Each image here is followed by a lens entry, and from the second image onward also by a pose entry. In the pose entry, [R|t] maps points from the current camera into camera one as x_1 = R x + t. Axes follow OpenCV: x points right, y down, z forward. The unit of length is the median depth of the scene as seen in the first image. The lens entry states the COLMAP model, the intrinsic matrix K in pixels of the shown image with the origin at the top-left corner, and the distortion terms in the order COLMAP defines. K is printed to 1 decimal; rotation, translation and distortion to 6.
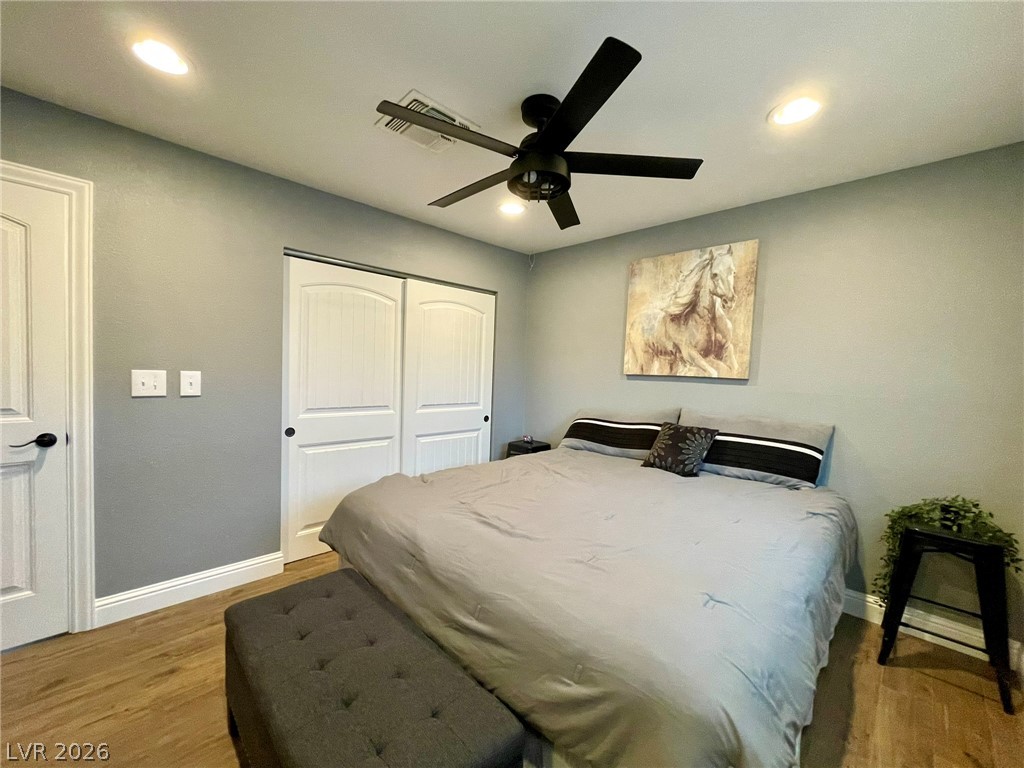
lens RADIAL K [[413.5, 0, 512.0], [0, 413.5, 384.0], [0, 0, 1]] dist [-0.000366, -0.000054]
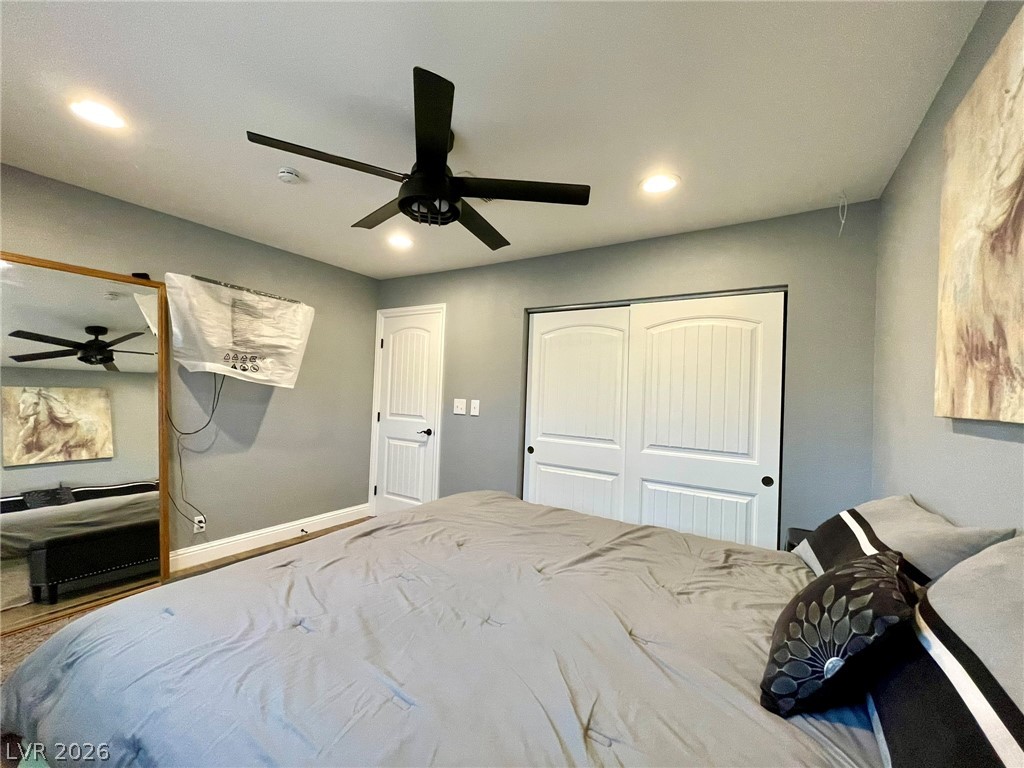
lens RADIAL K [[413.5, 0, 512.0], [0, 413.5, 384.0], [0, 0, 1]] dist [-0.000366, -0.000054]
pose [[0.218728, -0.042330, -0.974867, 0.616679], [-0.062687, 0.996385, -0.057329, -0.007557], [0.973770, 0.073651, 0.215284, 0.577772]]
